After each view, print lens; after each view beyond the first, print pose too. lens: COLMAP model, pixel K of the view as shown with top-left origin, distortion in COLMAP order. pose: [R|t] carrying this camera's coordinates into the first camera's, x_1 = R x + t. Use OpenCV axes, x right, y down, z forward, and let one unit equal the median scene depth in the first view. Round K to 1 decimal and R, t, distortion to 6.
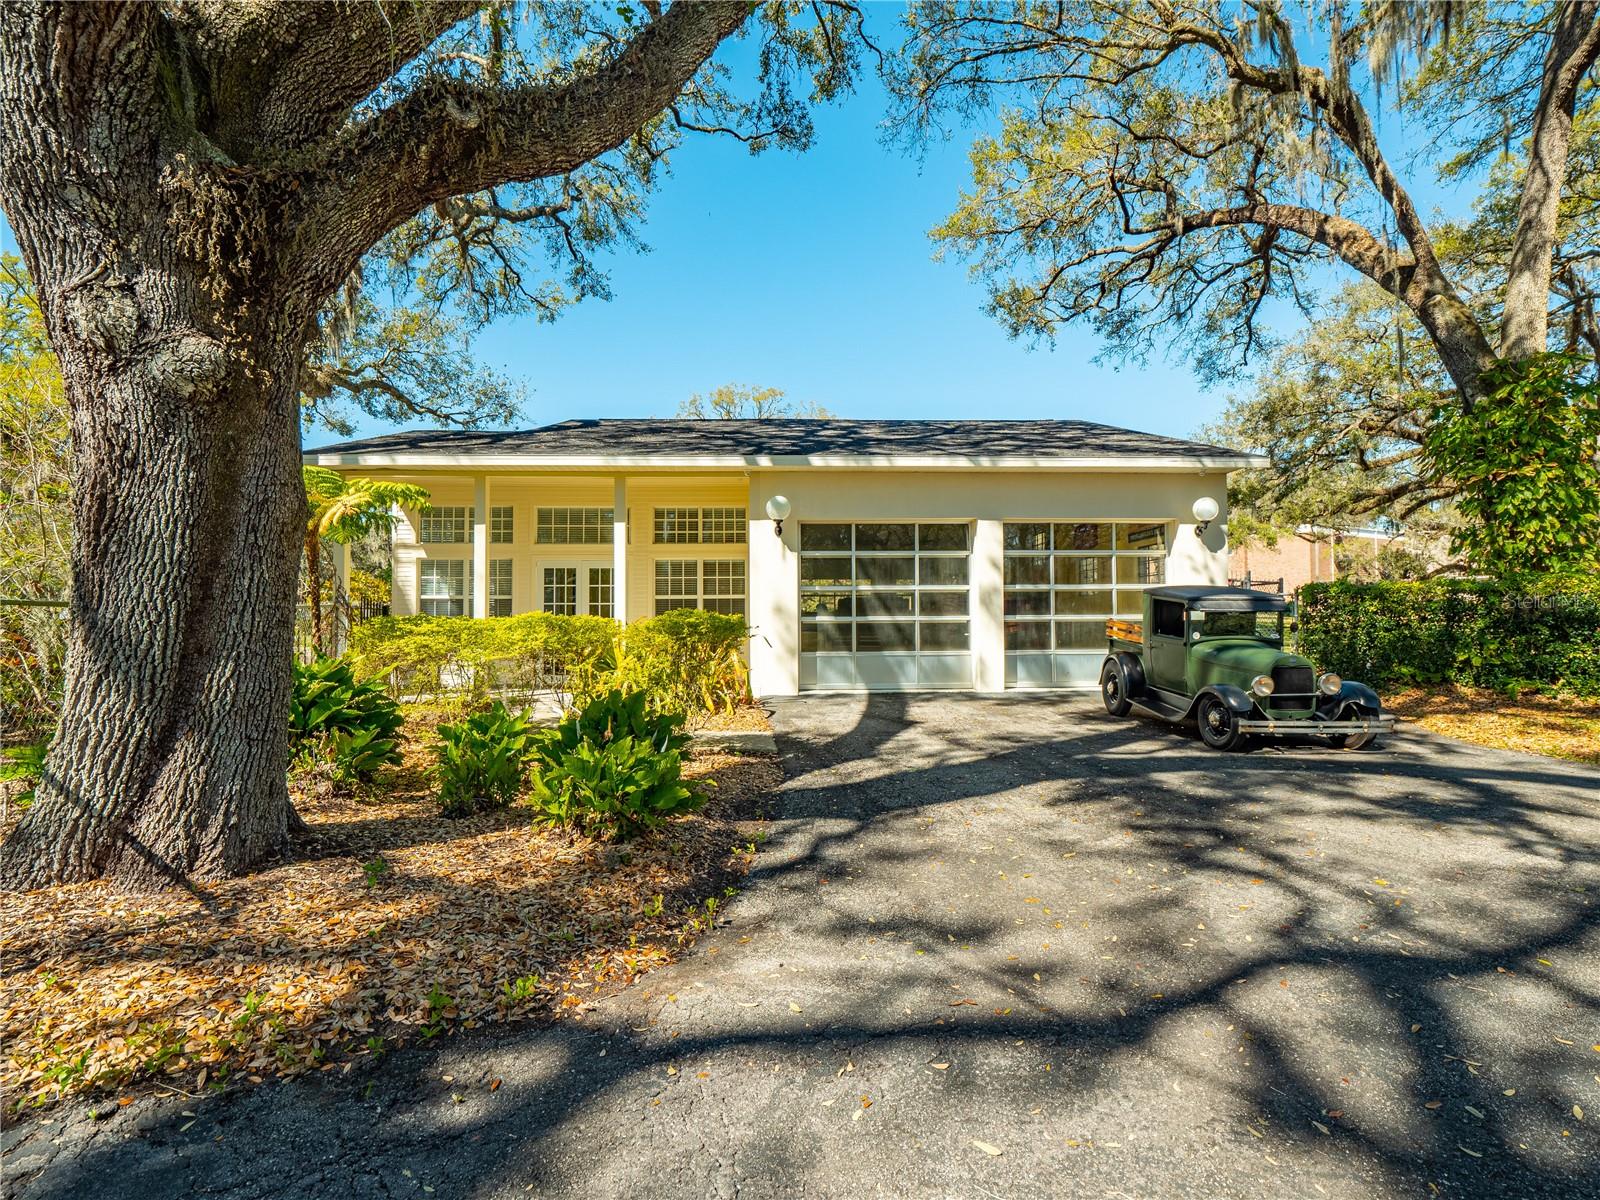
lens RADIAL K [[745.3, 0, 776.5], [0, 745.3, 599.4], [0, 0, 1]] dist [-0.007972, -0.003009]
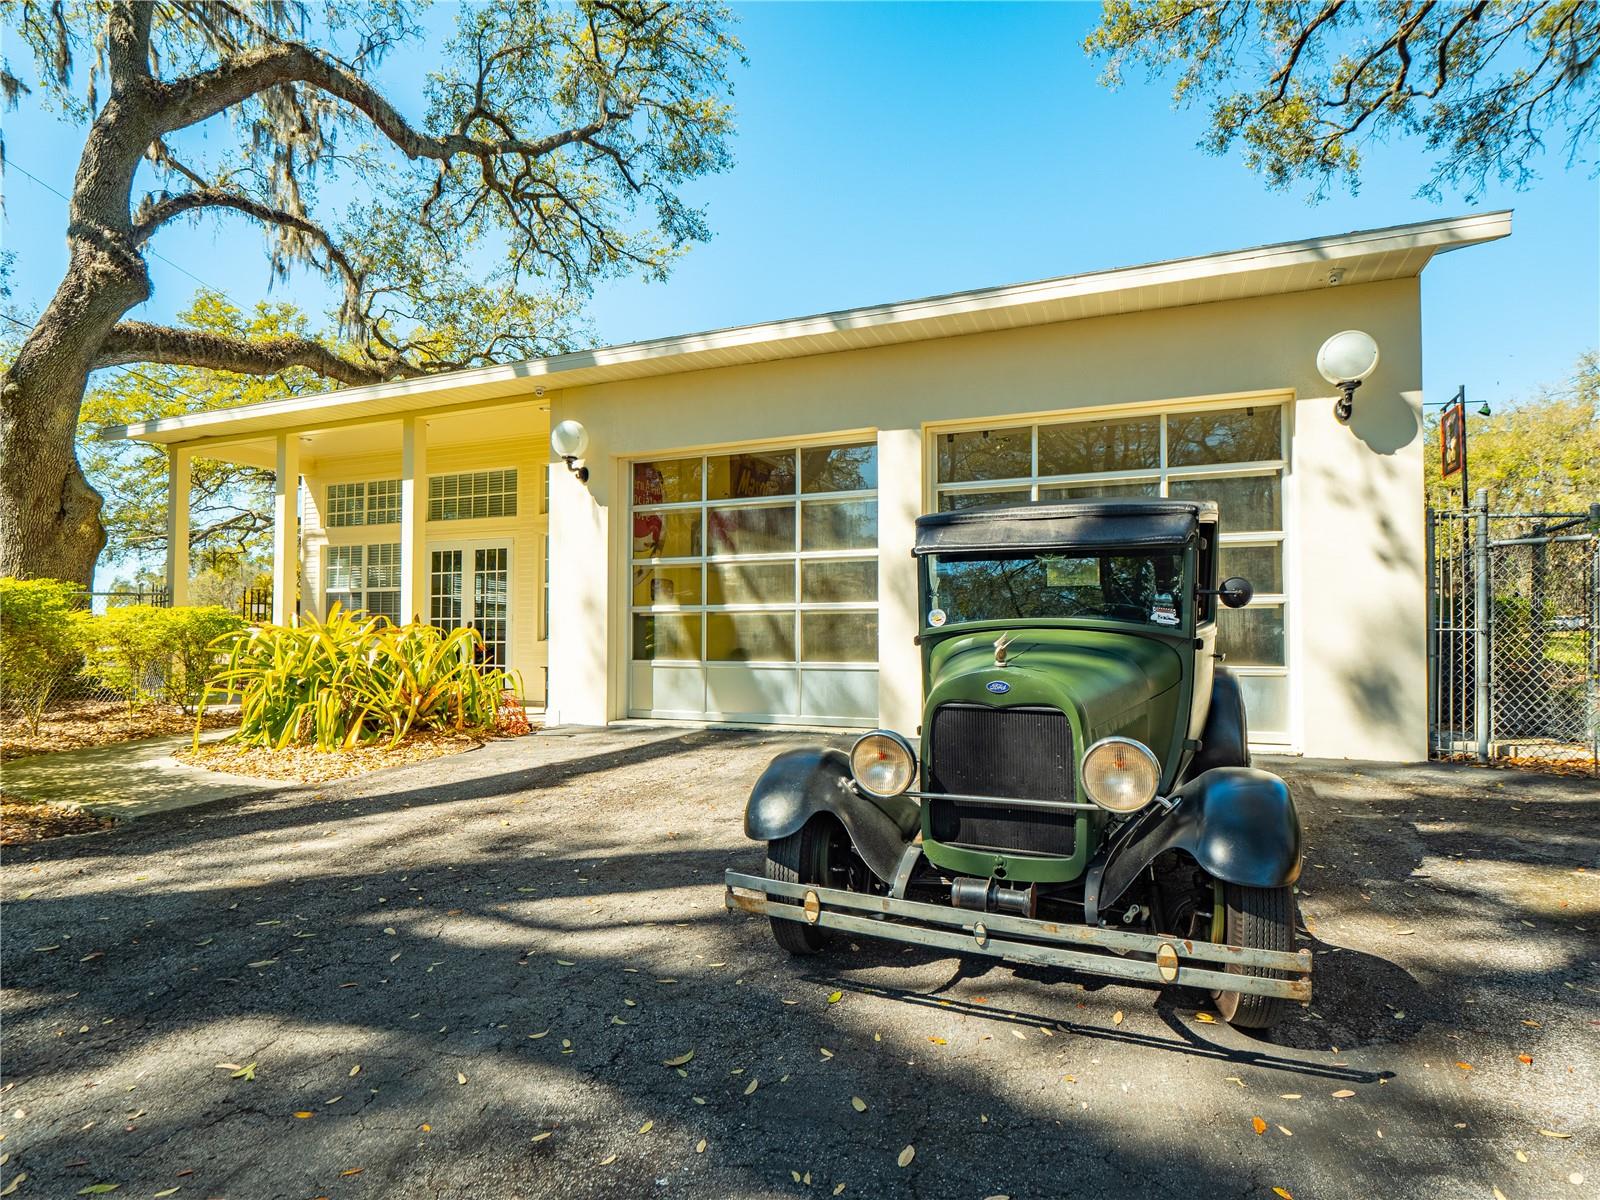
lens RADIAL K [[821.2, 0, 793.2], [0, 821.2, 613.3], [0, 0, 1]] dist [-0.008357, 0.001652]
pose [[0.917652, -0.006180, -0.397336, 0.390834], [0.006416, 0.999979, -0.000735, 0.026914], [0.397332, -0.001874, 0.917673, 0.344362]]
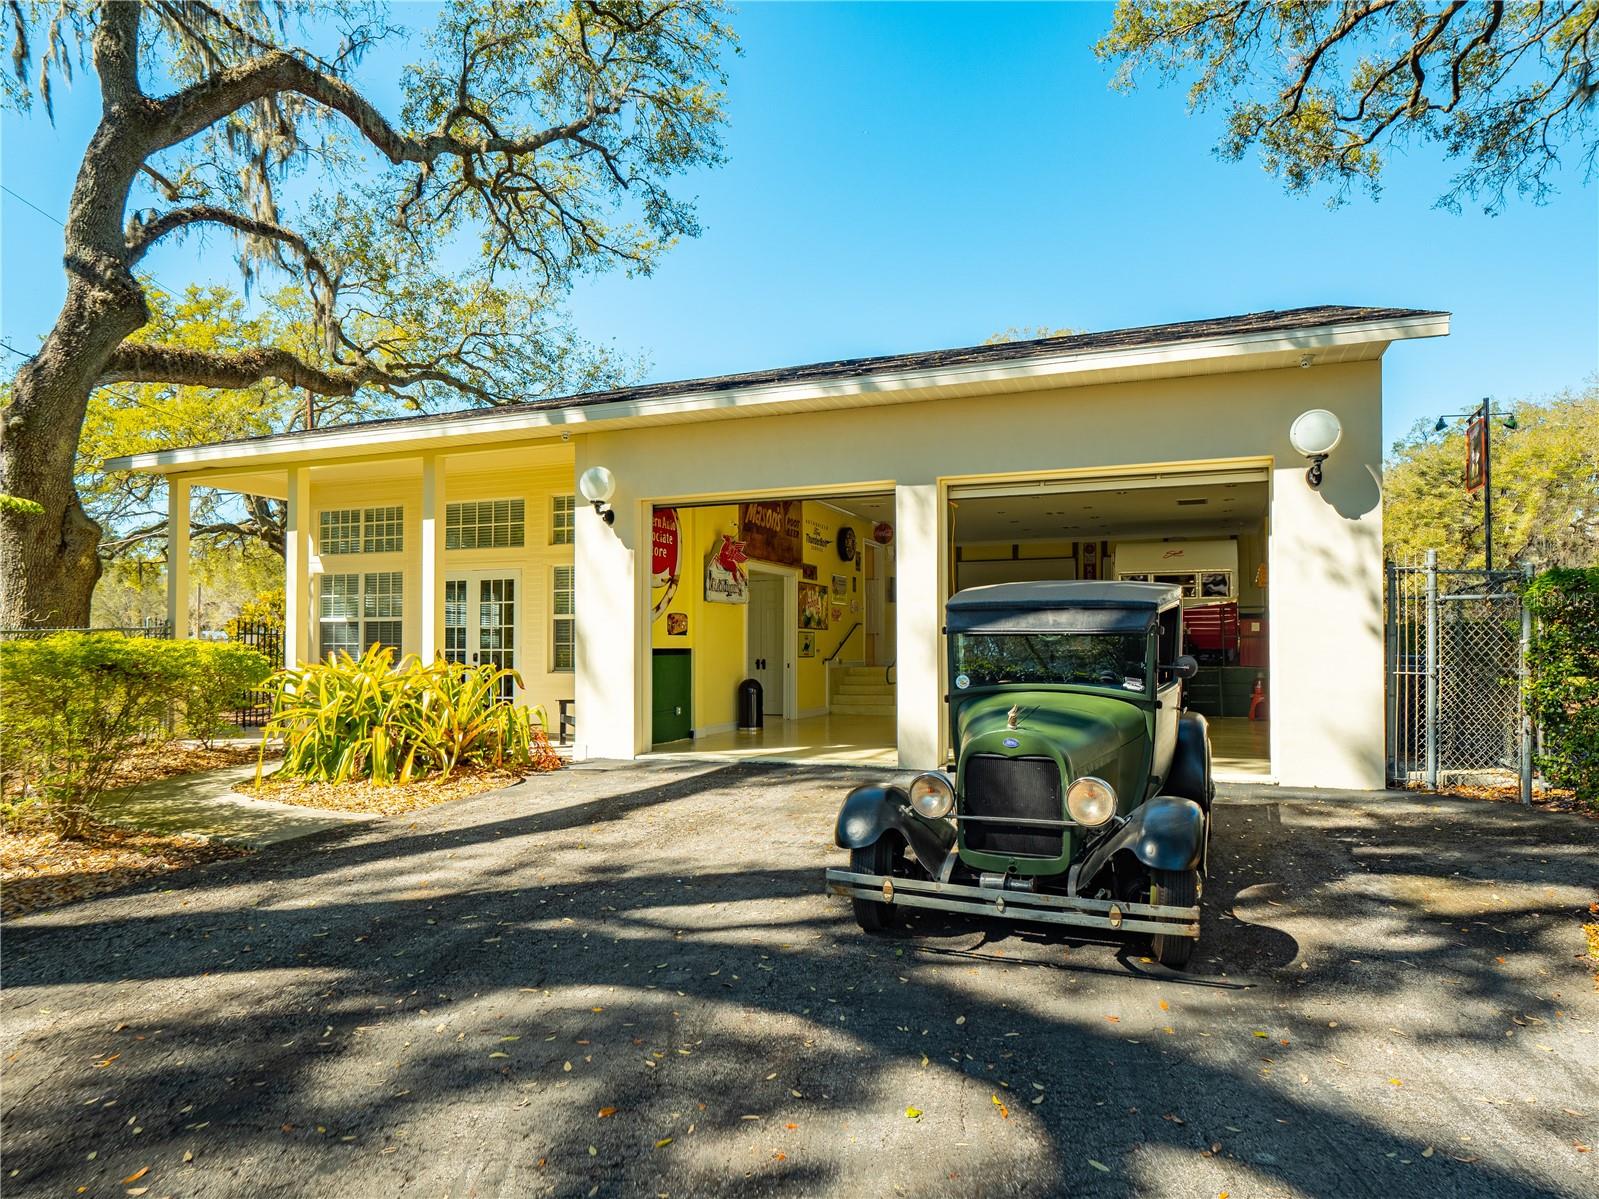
lens RADIAL K [[936.4, 0, 794.0], [0, 936.4, 628.0], [0, 0, 1]] dist [-0.005667, 0.004367]
pose [[0.926146, -0.006185, -0.377114, 0.408969], [0.008933, 0.999945, 0.005539, 0.004803], [0.377059, -0.008498, 0.926150, 0.226563]]
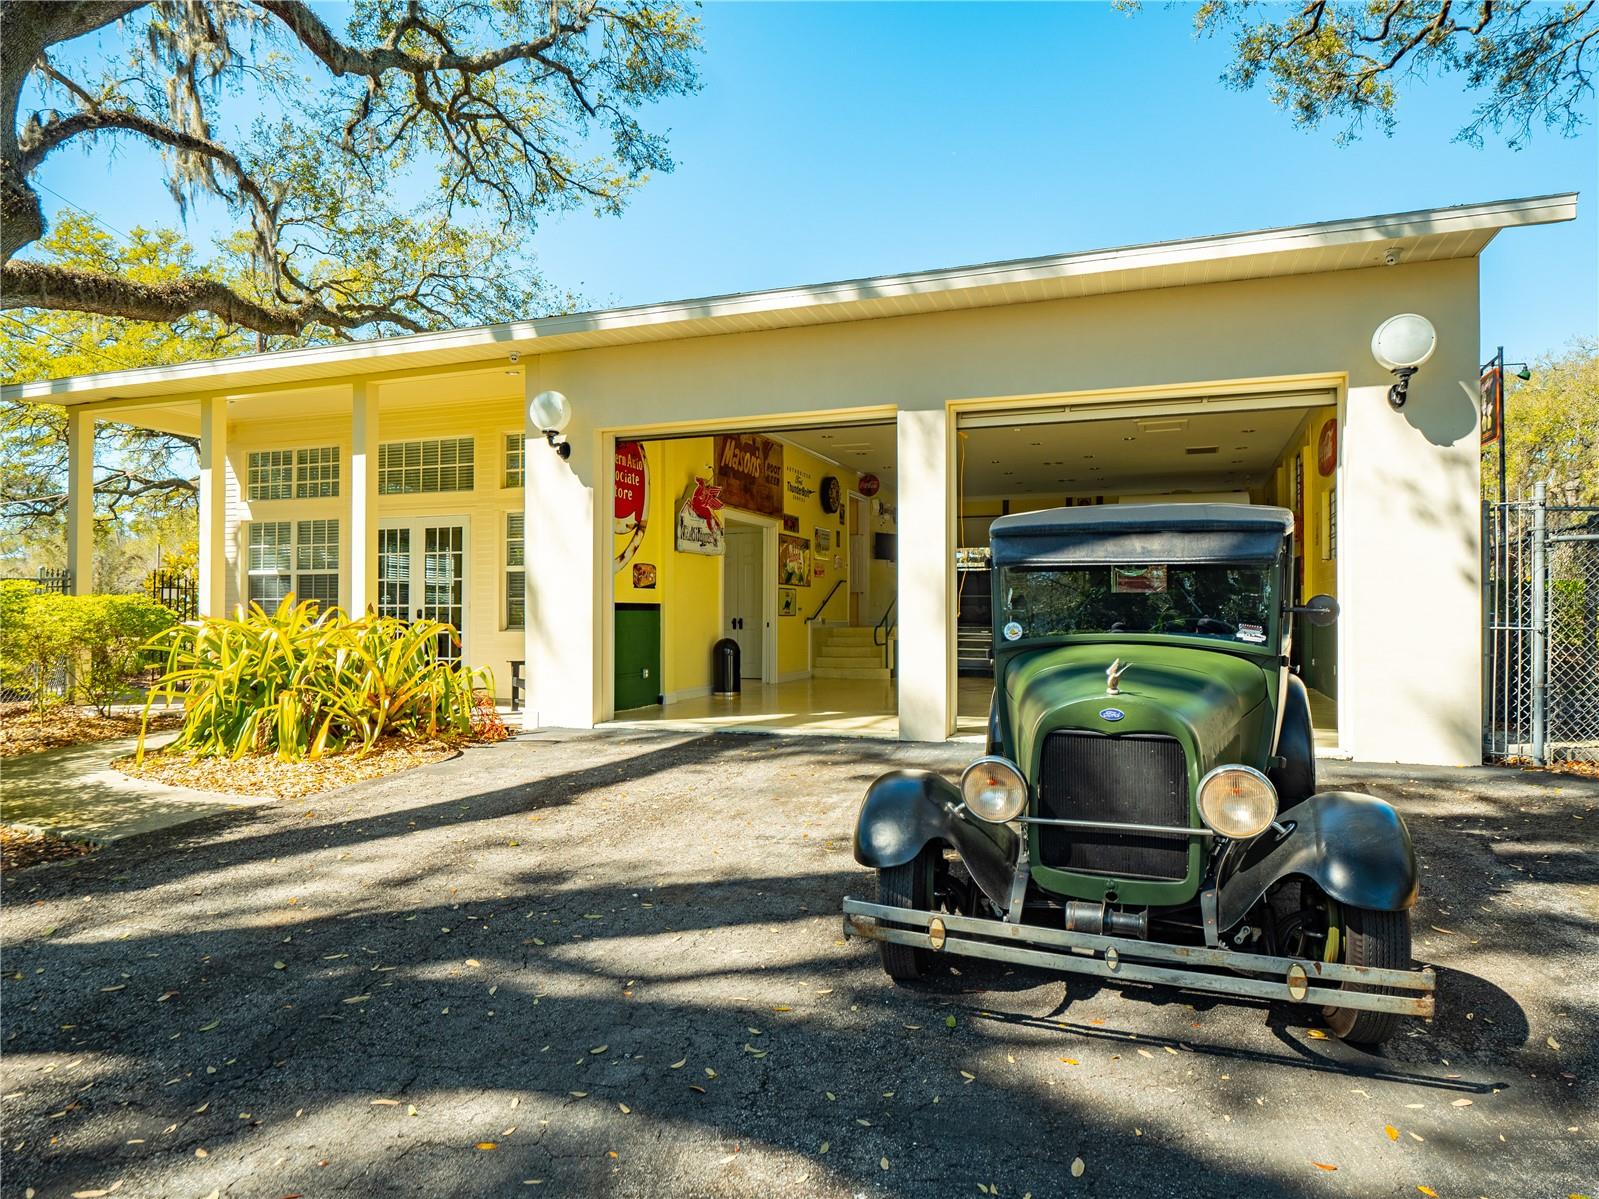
lens RADIAL K [[936.4, 0, 786.9], [0, 936.4, 599.5], [0, 0, 1]] dist [-0.005667, 0.004367]
pose [[0.933645, -0.001363, -0.358197, 0.368616], [0.006081, 0.999909, 0.012045, 0.015397], [0.358148, -0.013424, 0.933568, 0.309256]]
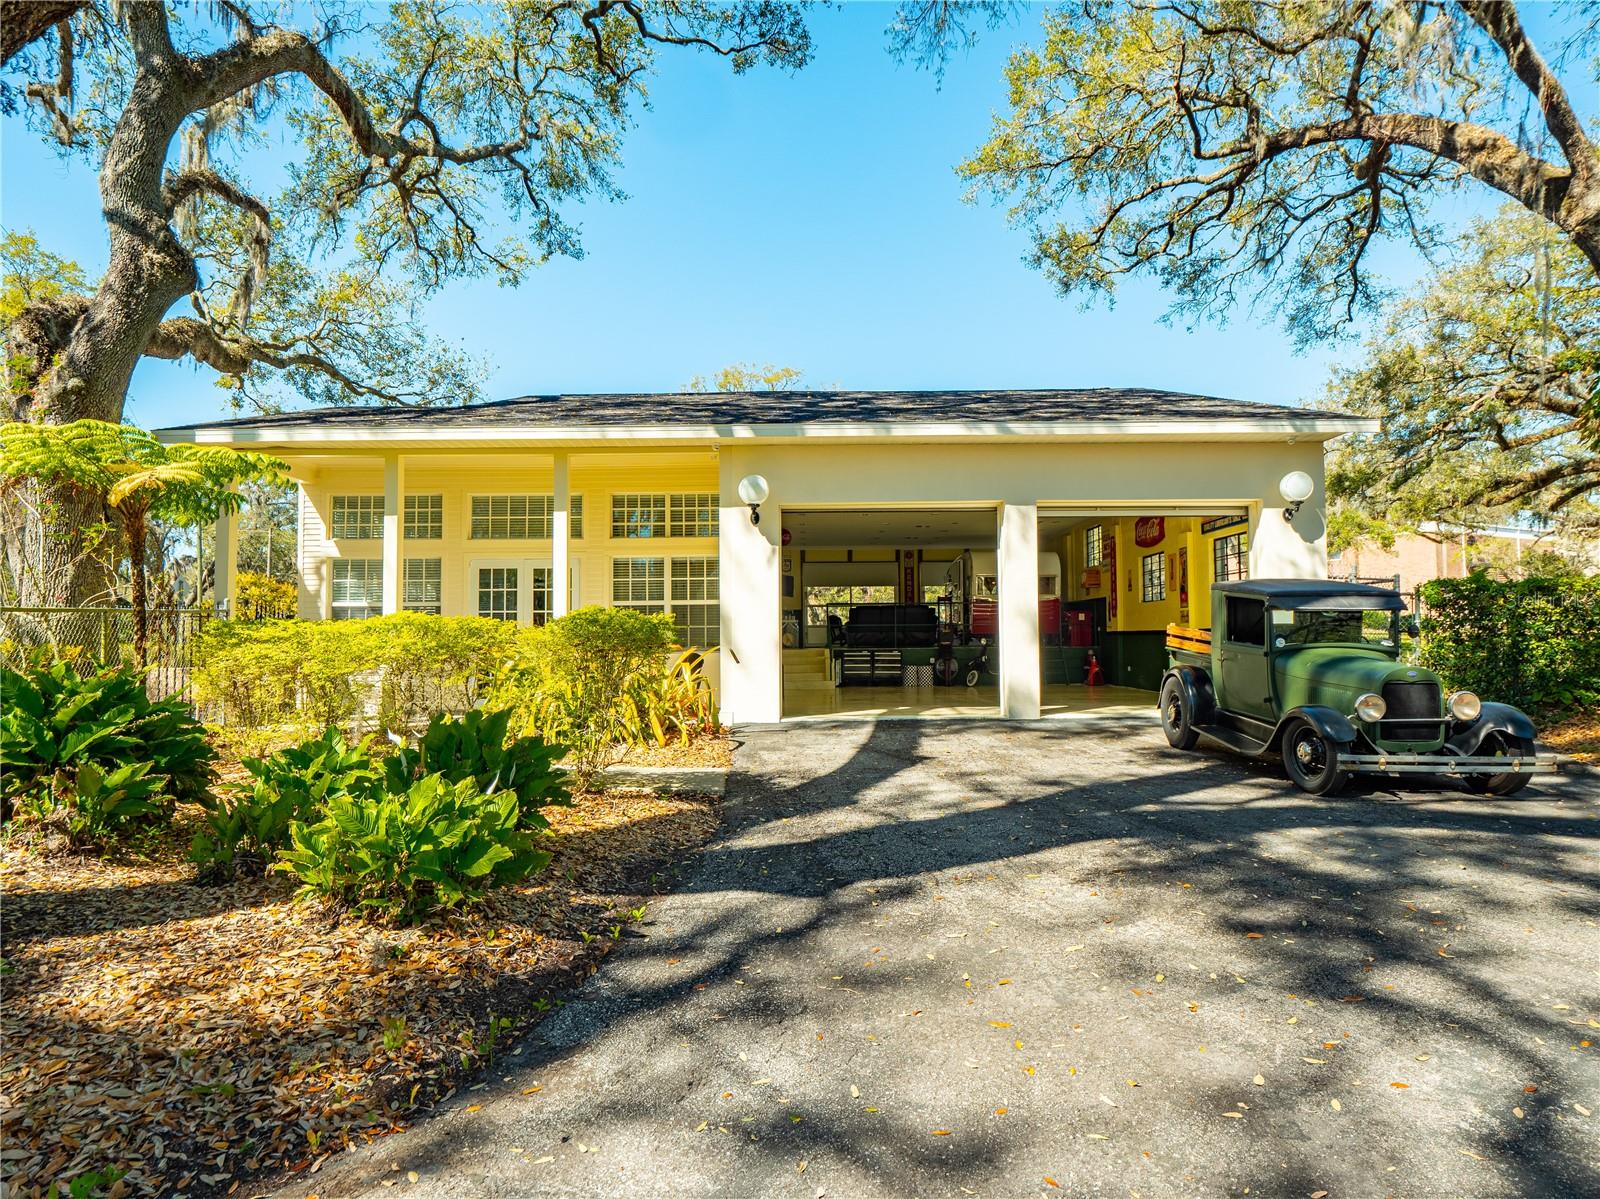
lens RADIAL K [[862.2, 0, 769.3], [0, 862.2, 601.2], [0, 0, 1]] dist [-0.007730, 0.003849]
pose [[0.999298, -0.004223, -0.037223, 0.044183], [0.003580, 0.999844, -0.017299, 0.011346], [0.037290, 0.017154, 0.999157, 0.059332]]
